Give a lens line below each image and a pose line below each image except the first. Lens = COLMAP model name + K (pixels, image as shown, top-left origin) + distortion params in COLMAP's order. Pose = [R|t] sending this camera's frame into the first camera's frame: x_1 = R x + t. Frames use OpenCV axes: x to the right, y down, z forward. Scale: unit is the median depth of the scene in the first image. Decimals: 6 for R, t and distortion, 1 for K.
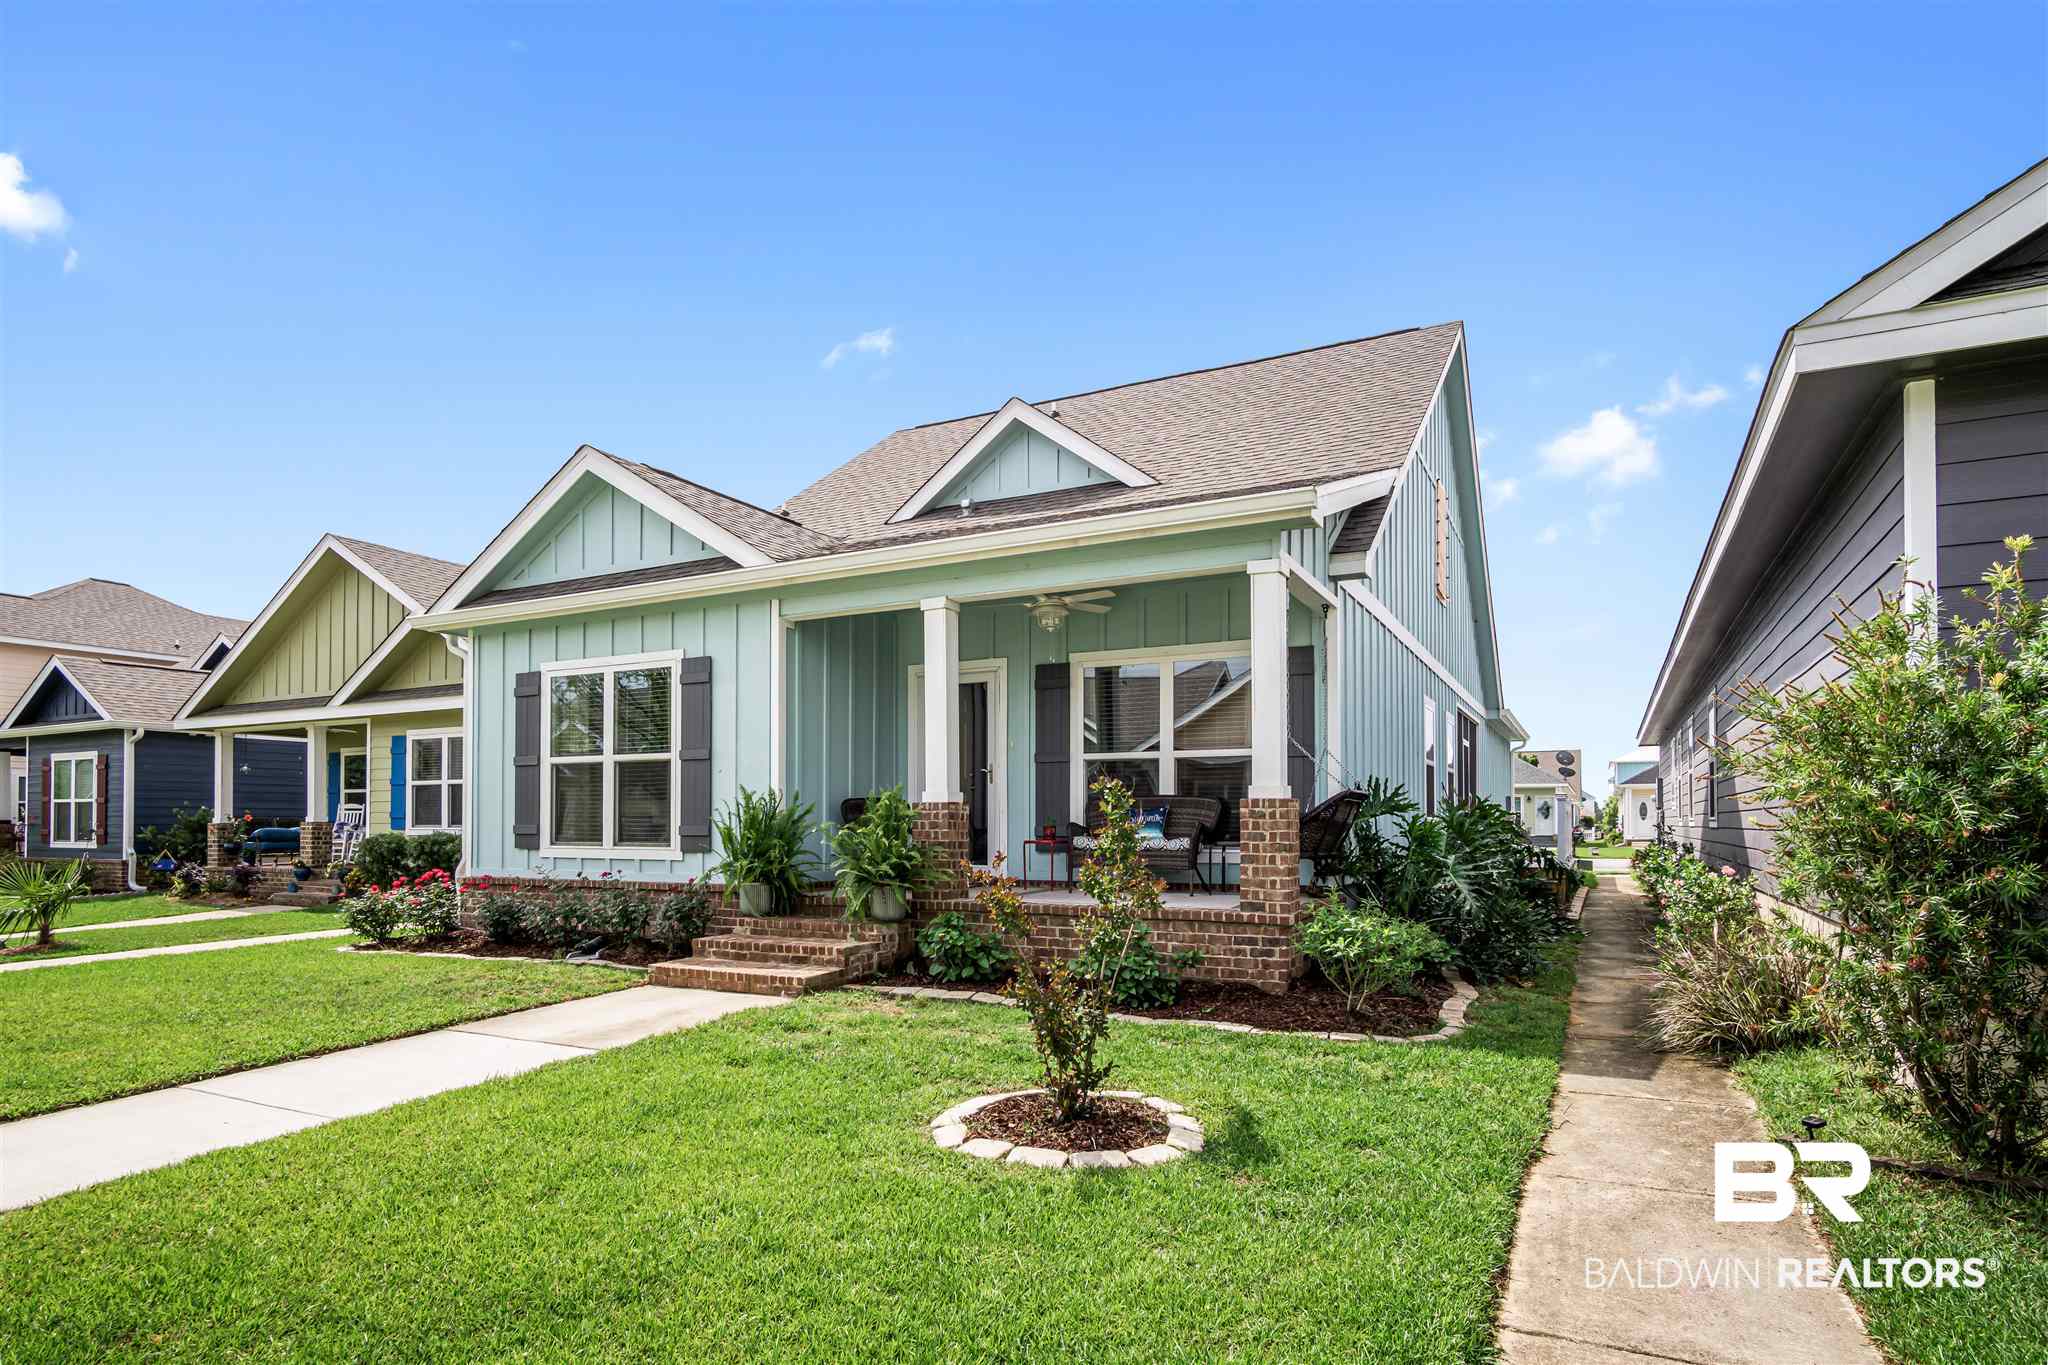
lens RADIAL K [[1093.5, 0, 1000.5], [0, 1093.5, 633.5], [0, 0, 1]] dist [-0.015781, 0.000057]
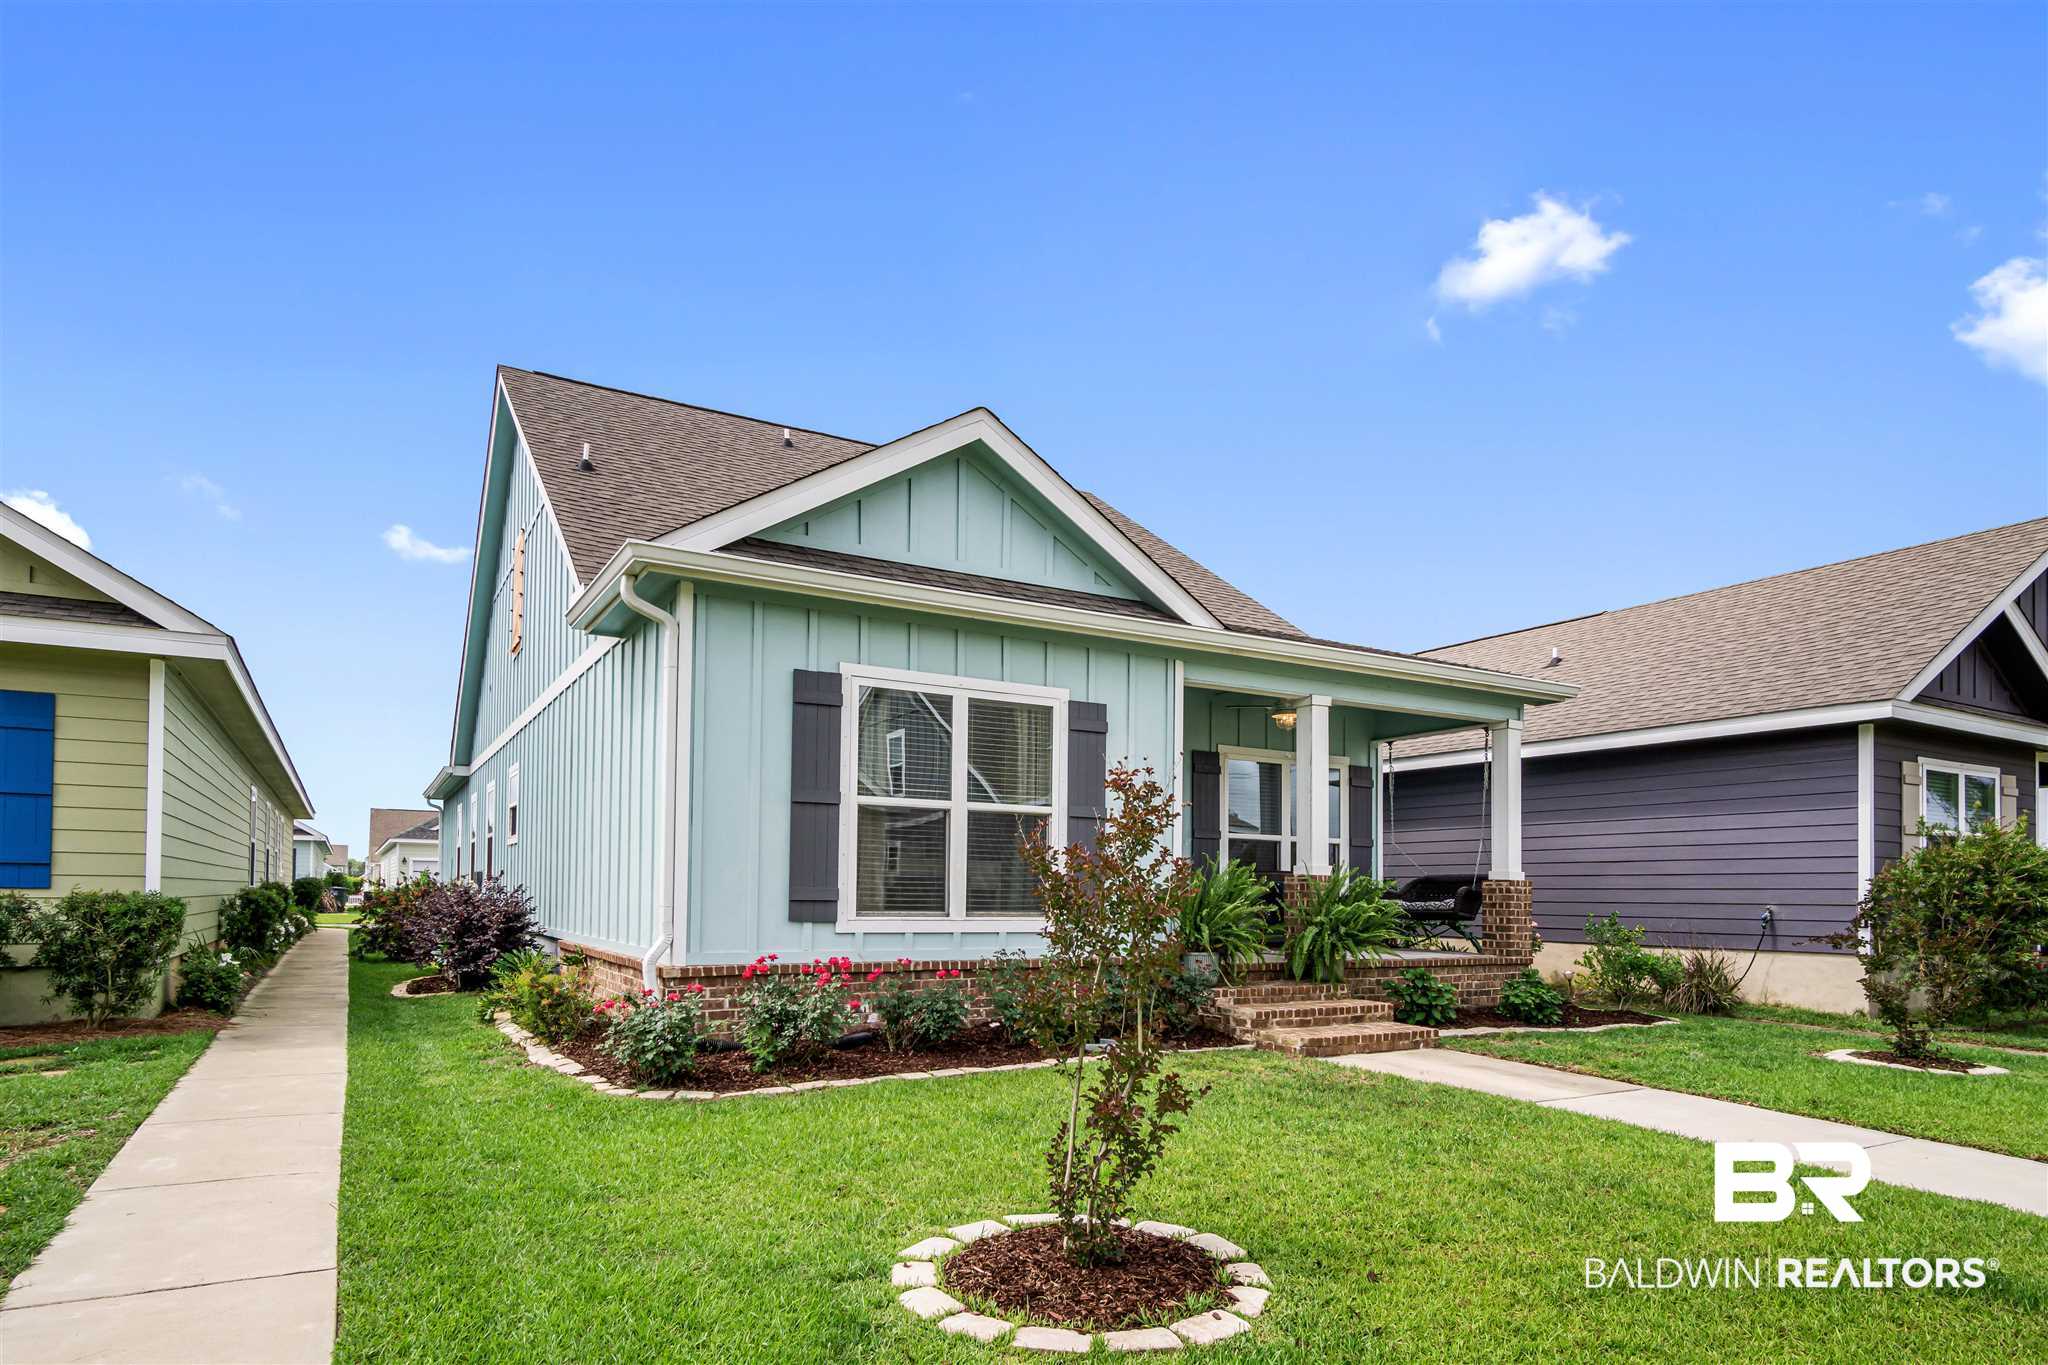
lens RADIAL K [[1112.7, 0, 997.2], [0, 1112.7, 691.6], [0, 0, 1]] dist [-0.012719, 0.001581]
pose [[0.552027, 0.155901, 0.819122, -1.068540], [-0.157421, 0.984185, -0.081228, 0.099289], [-0.818832, -0.084107, 0.567839, 0.553443]]
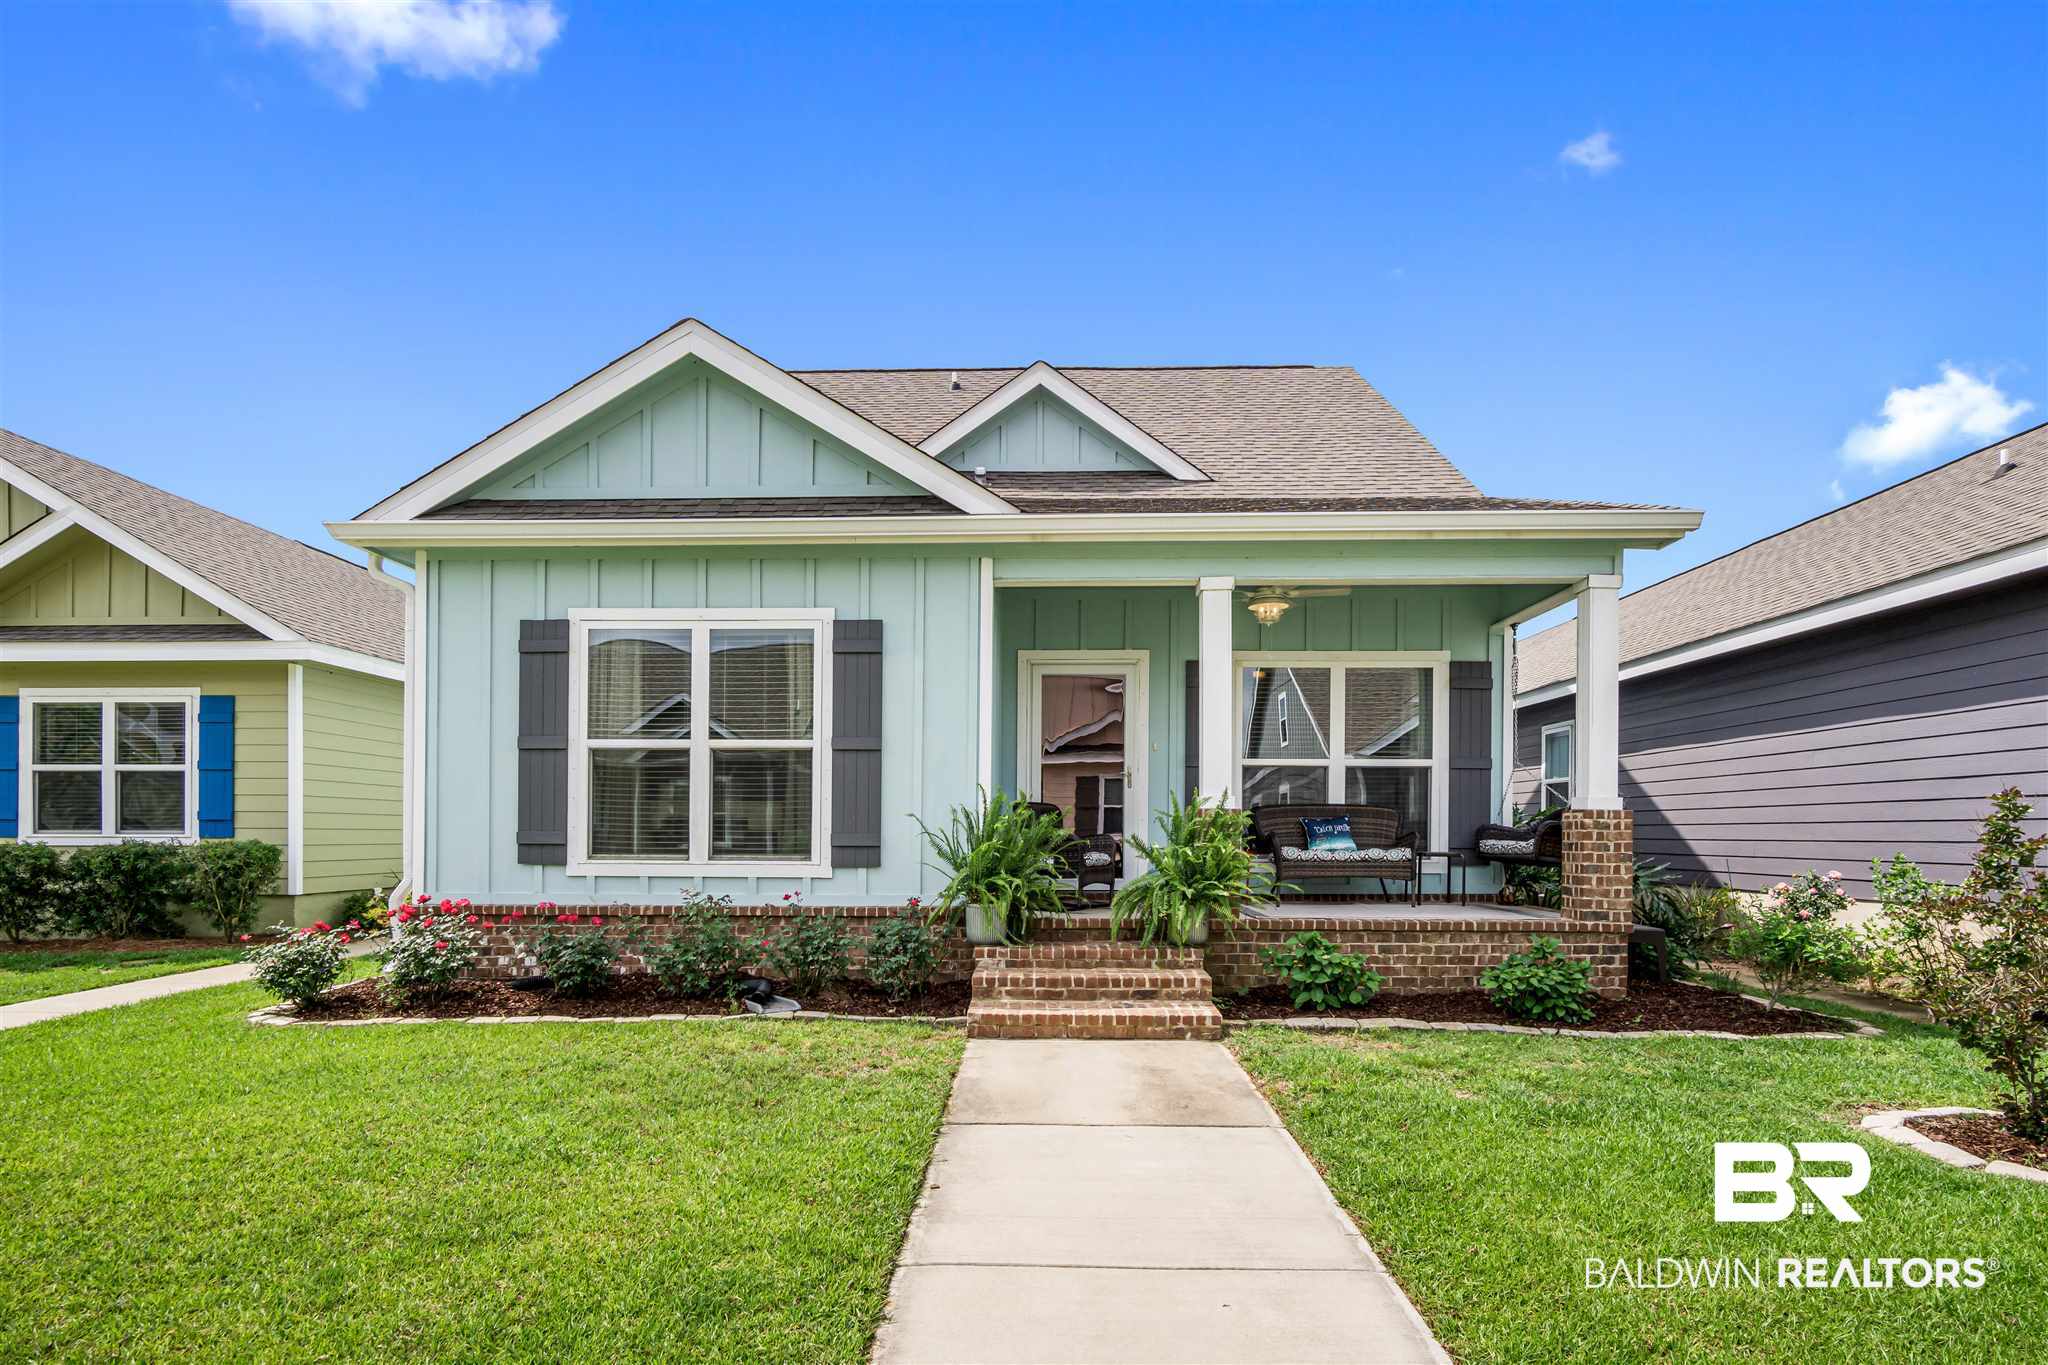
lens RADIAL K [[1112.7, 0, 997.2], [0, 1112.7, 691.6], [0, 0, 1]] dist [-0.012719, 0.001581]
pose [[0.901173, 0.059293, 0.429385, -0.529585], [-0.079239, 0.996442, 0.028706, 0.042385], [-0.426155, -0.059893, 0.902665, 0.236324]]
